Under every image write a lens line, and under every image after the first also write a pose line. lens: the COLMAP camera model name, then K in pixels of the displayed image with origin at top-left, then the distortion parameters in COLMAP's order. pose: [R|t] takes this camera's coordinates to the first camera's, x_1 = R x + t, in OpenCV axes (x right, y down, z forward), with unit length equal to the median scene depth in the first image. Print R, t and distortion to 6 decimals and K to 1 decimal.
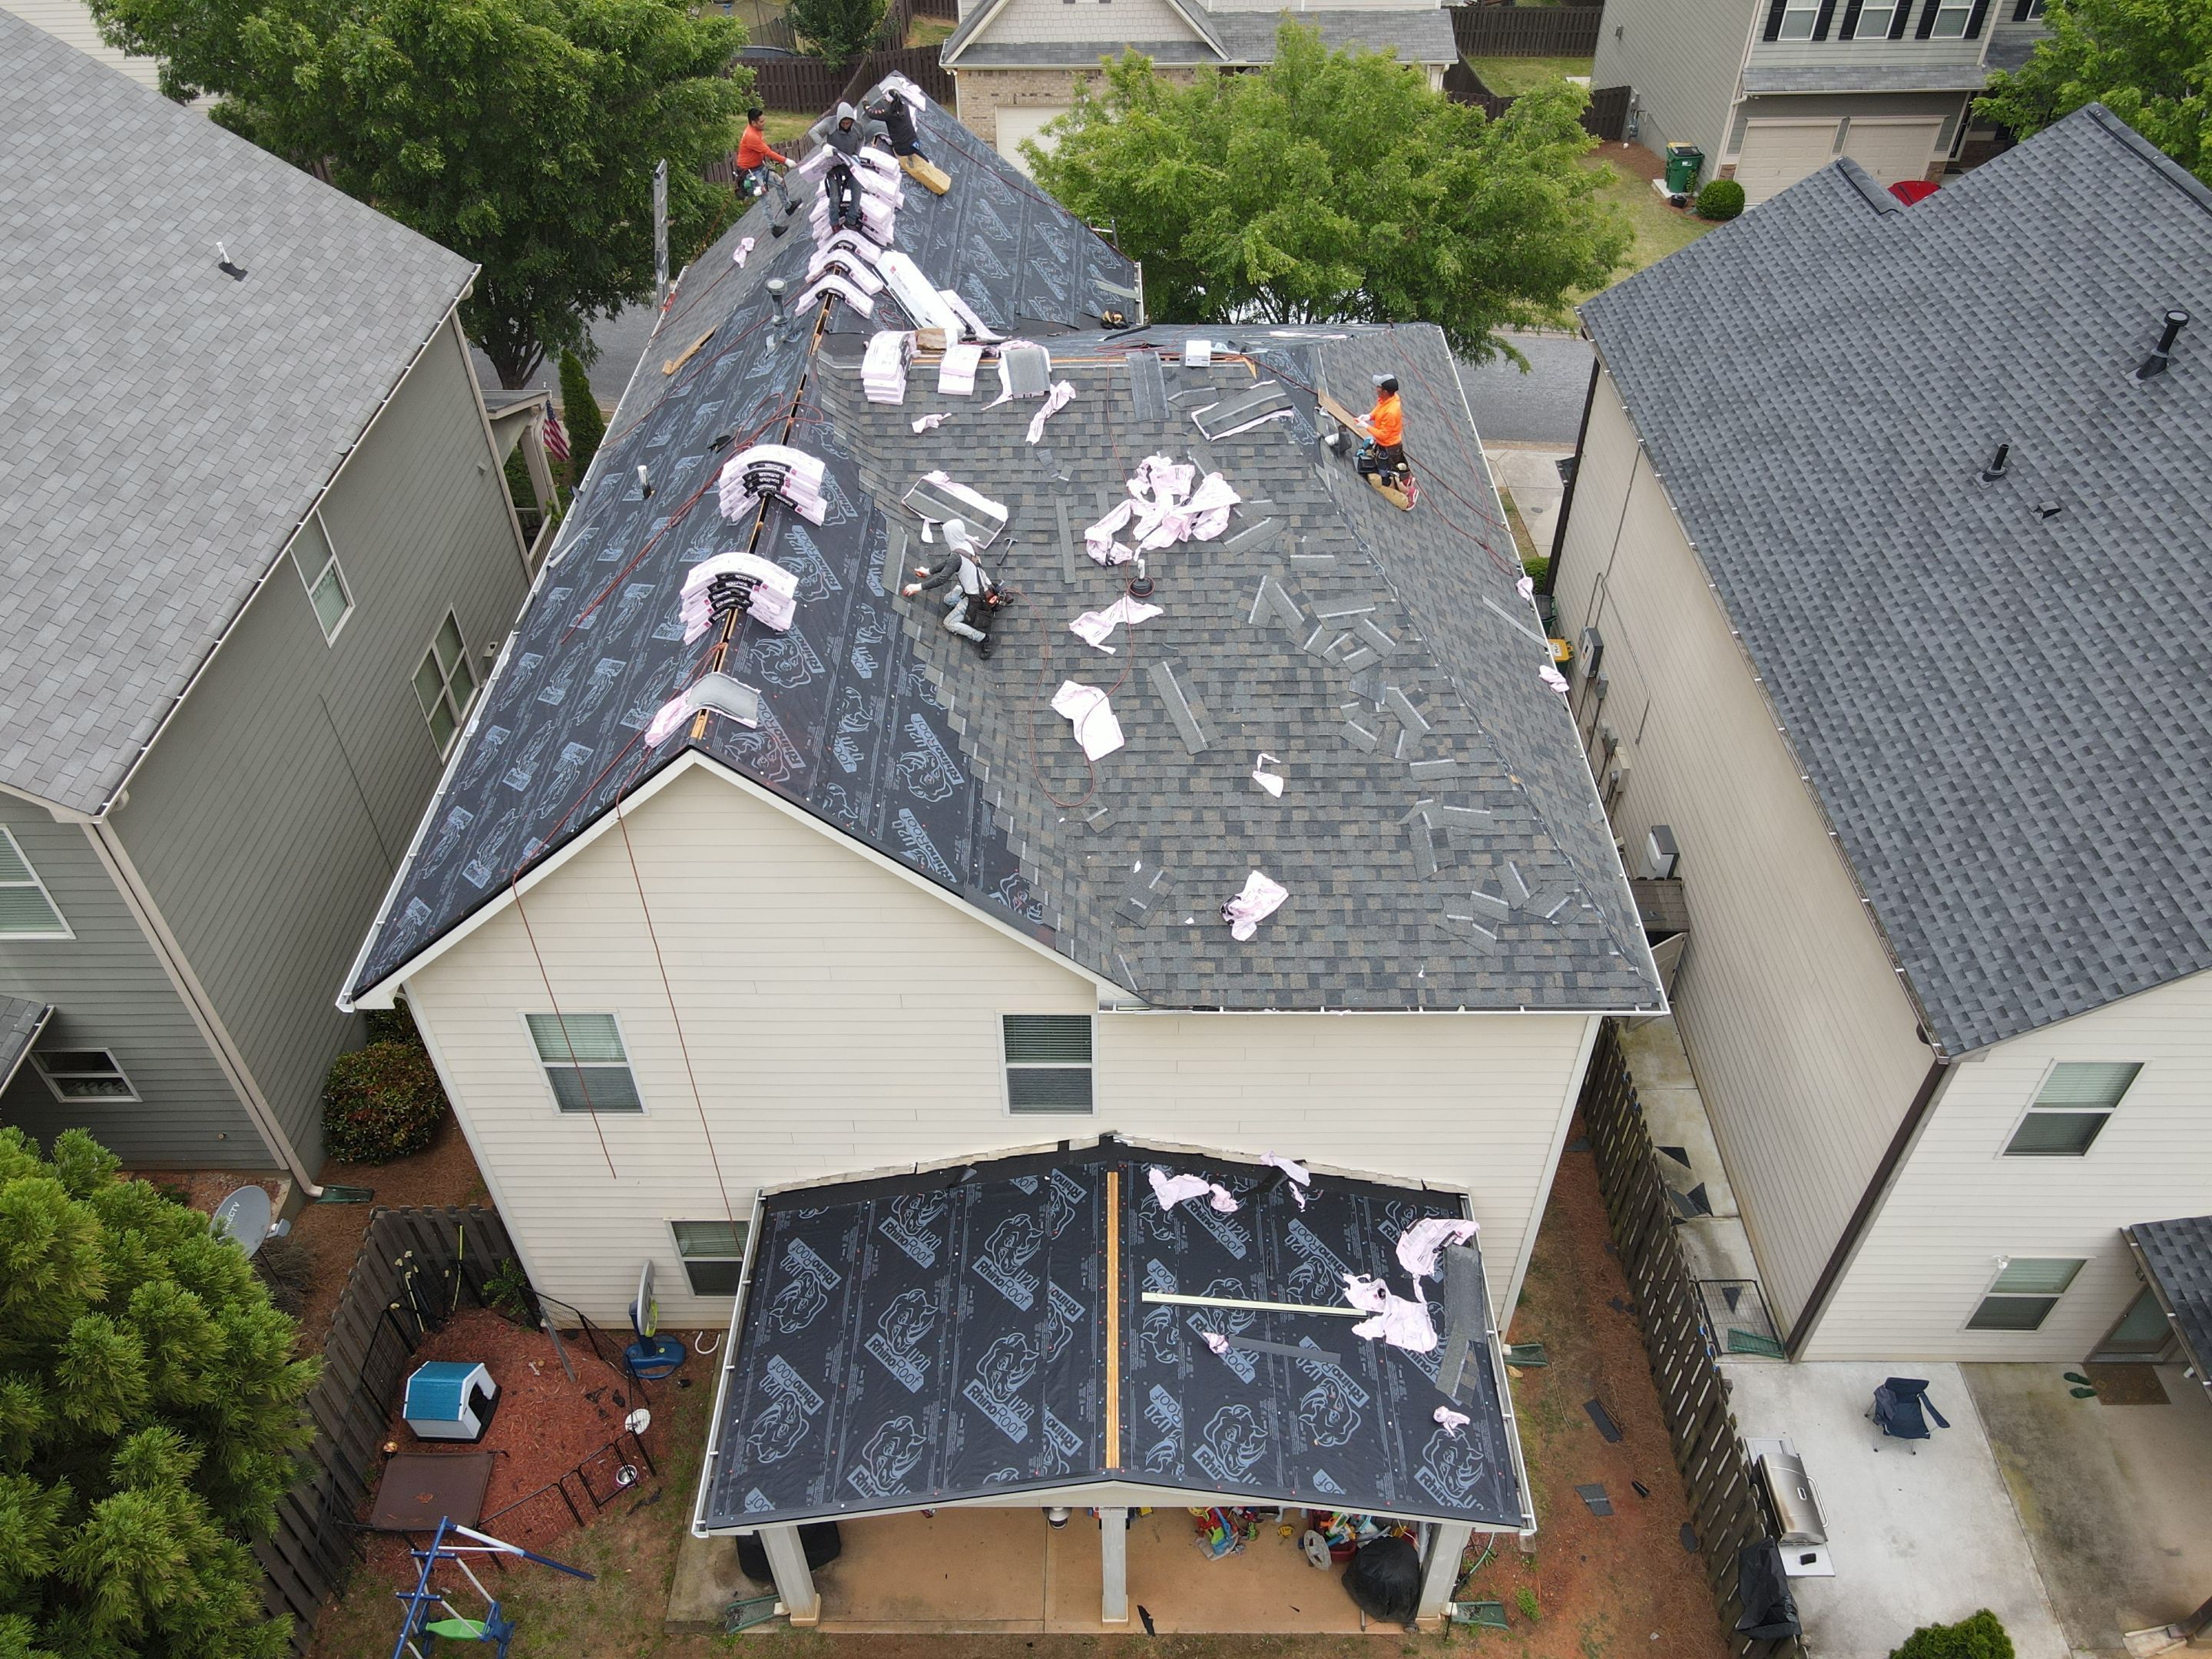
lens RADIAL K [[1623.2, 0, 1108.0], [0, 1623.2, 824.8], [0, 0, 1]] dist [0.007667, 0.007949]
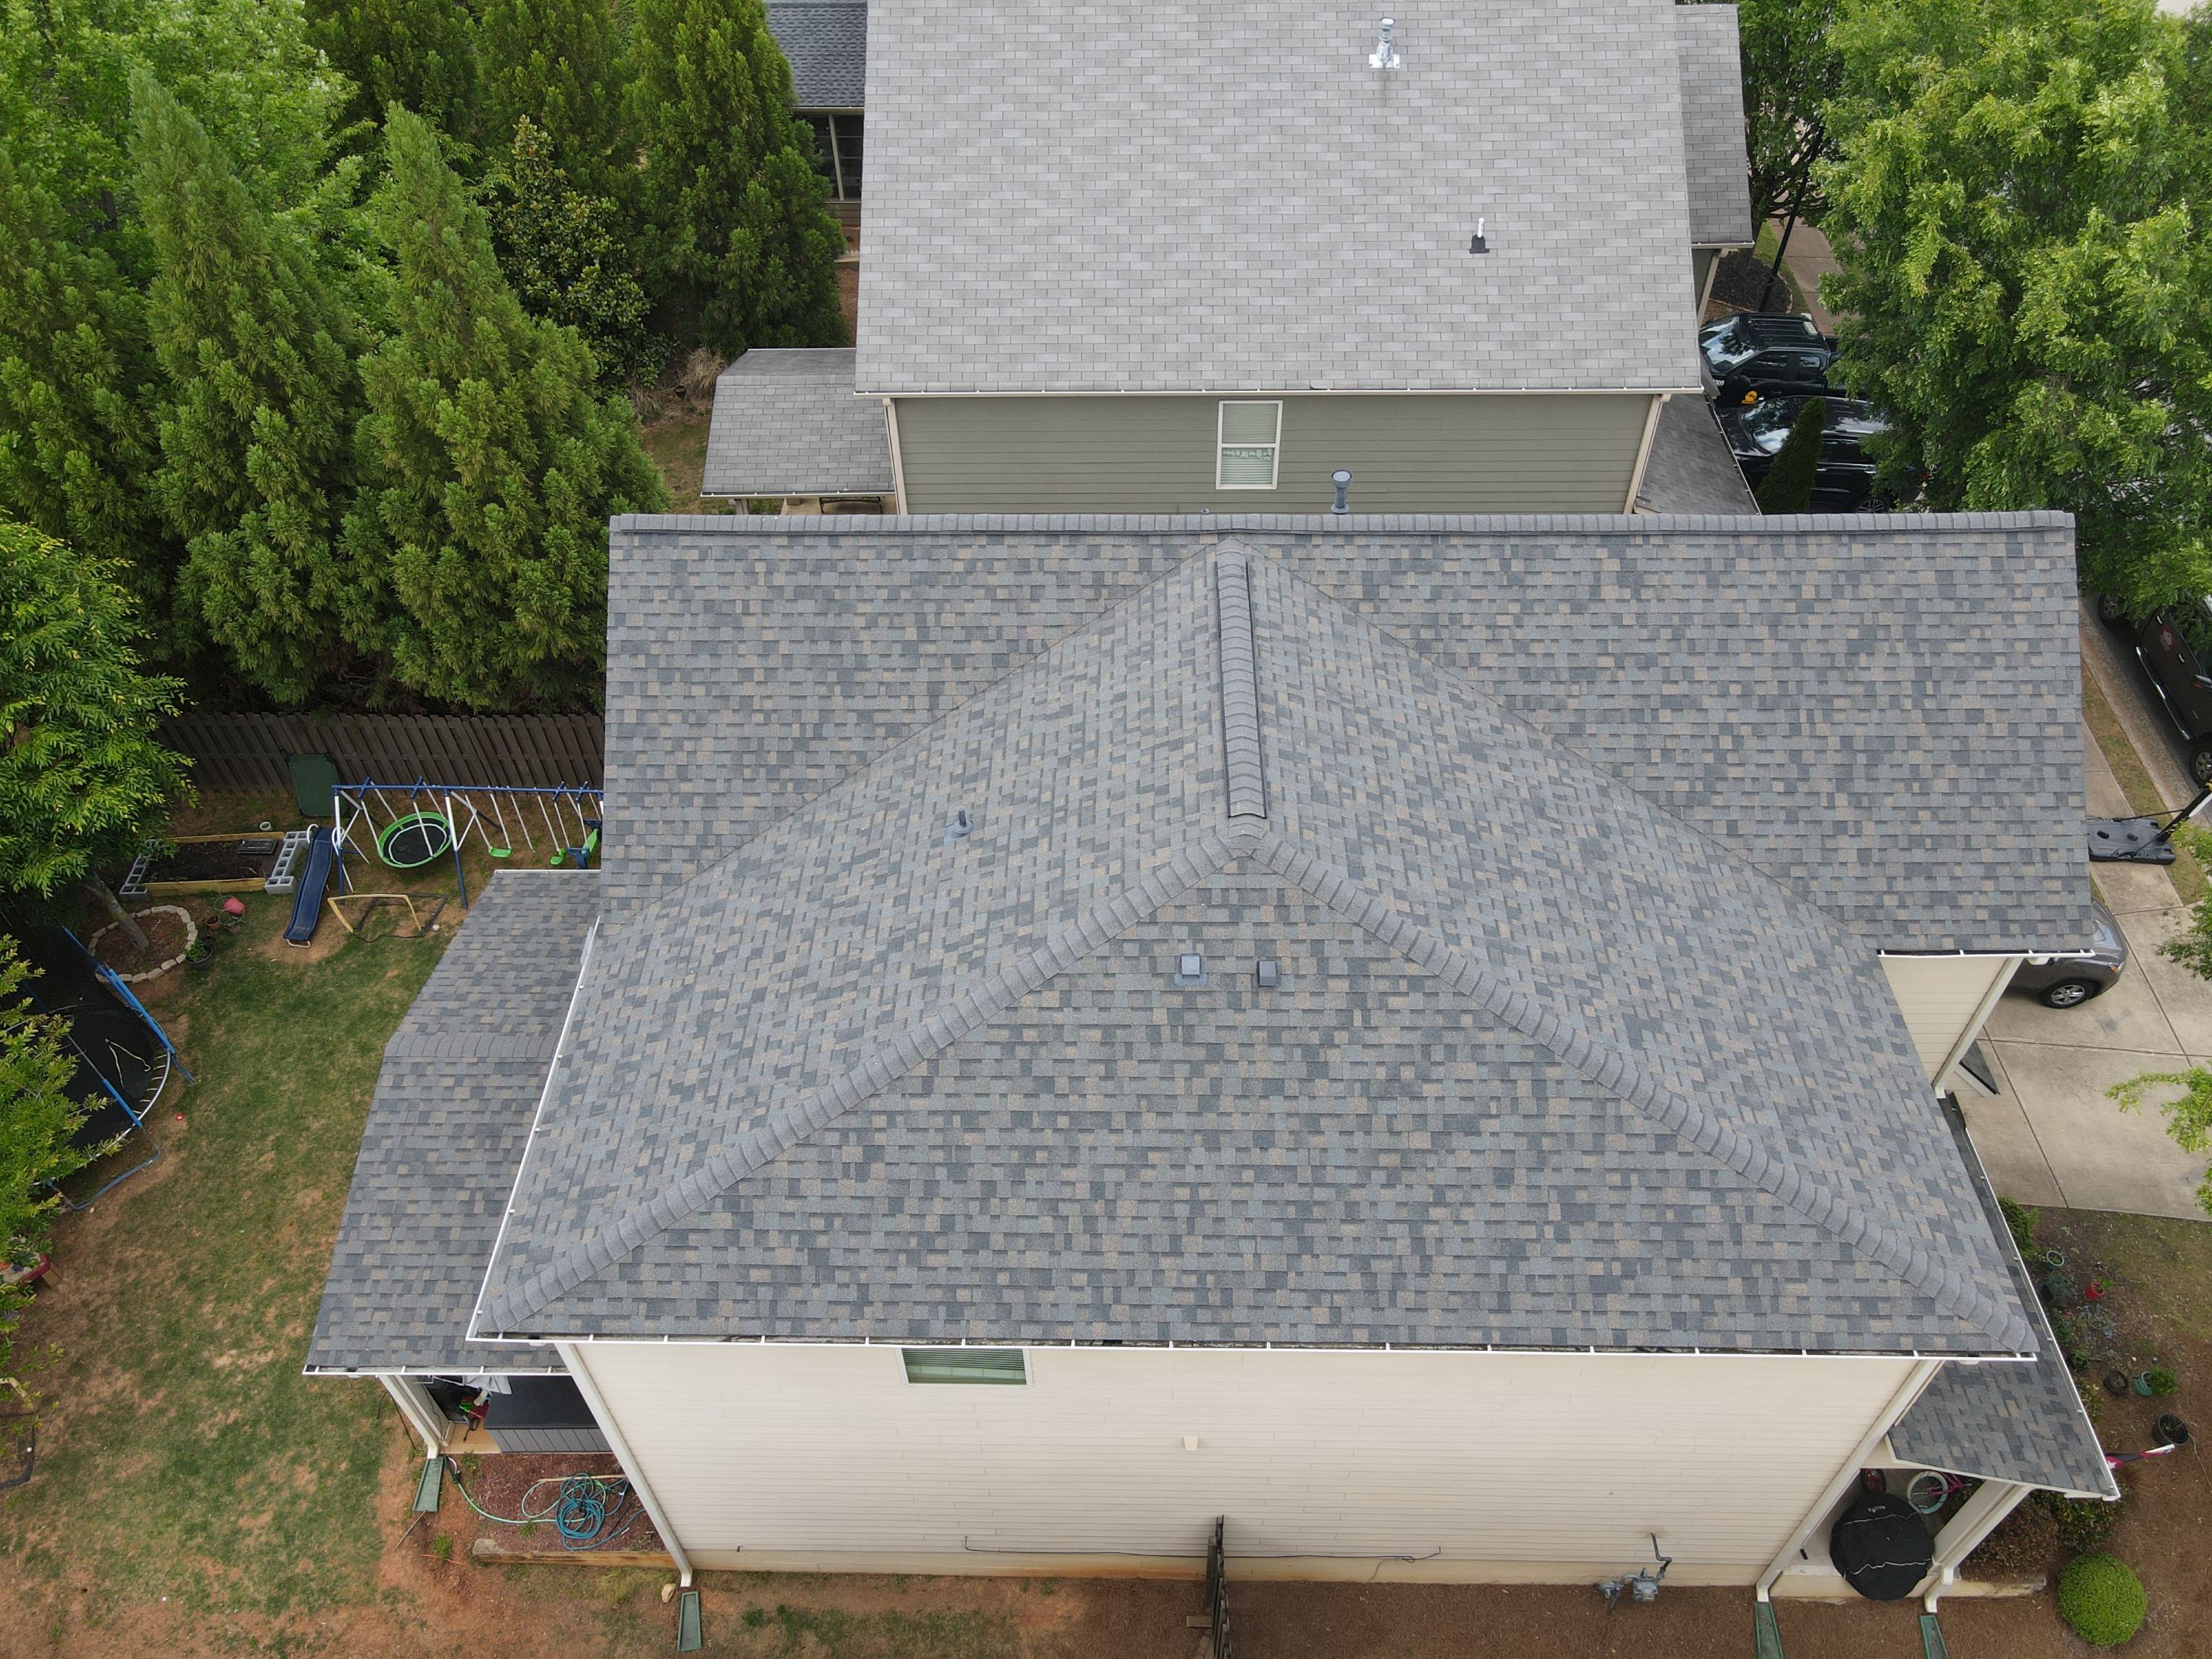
lens RADIAL K [[1623.2, 0, 1105.0], [0, 1623.2, 818.9], [0, 0, 1]] dist [0.007667, 0.007949]
pose [[-0.017260, 0.717968, -0.695862, 0.631493], [-0.659459, 0.514951, 0.547667, -0.671795], [0.751542, 0.468345, 0.464582, 0.533439]]
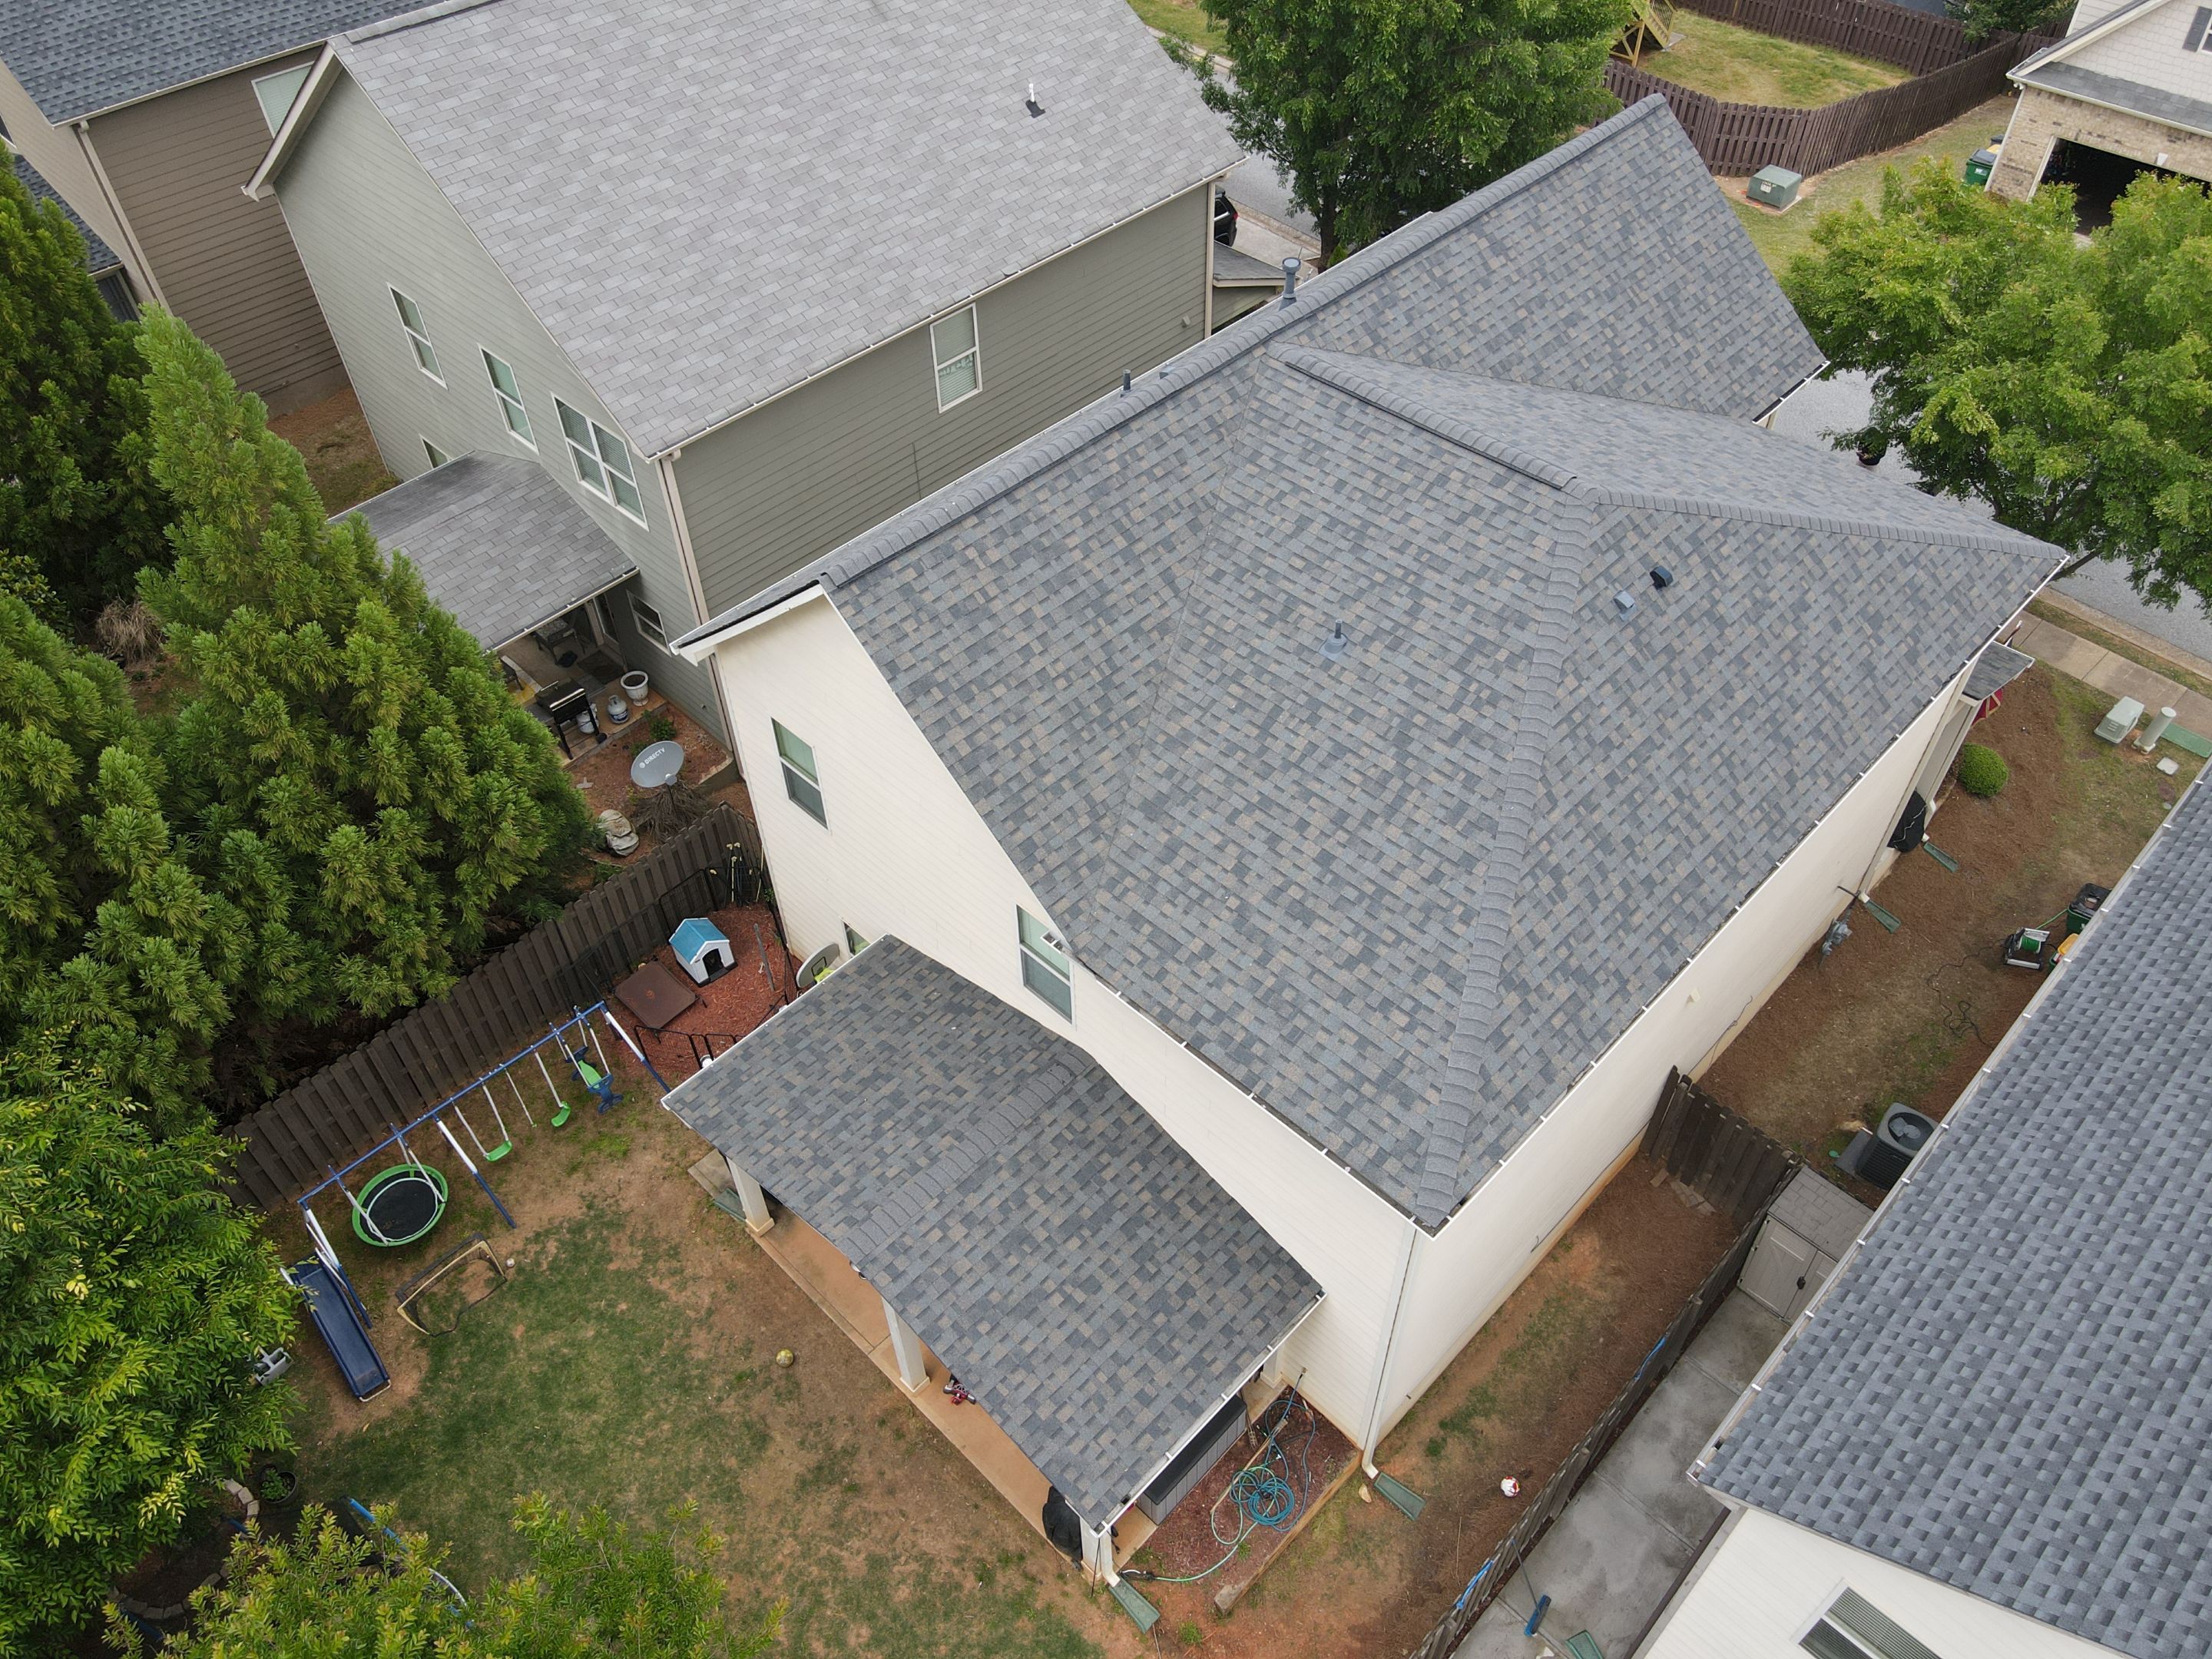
lens RADIAL K [[1623.2, 0, 1105.4], [0, 1623.2, 819.8], [0, 0, 1]] dist [0.007667, 0.007949]
pose [[0.716322, 0.498842, -0.487892, 0.440641], [-0.457829, 0.863670, 0.210871, -0.180240], [0.526569, 0.072320, 0.847051, 0.014043]]
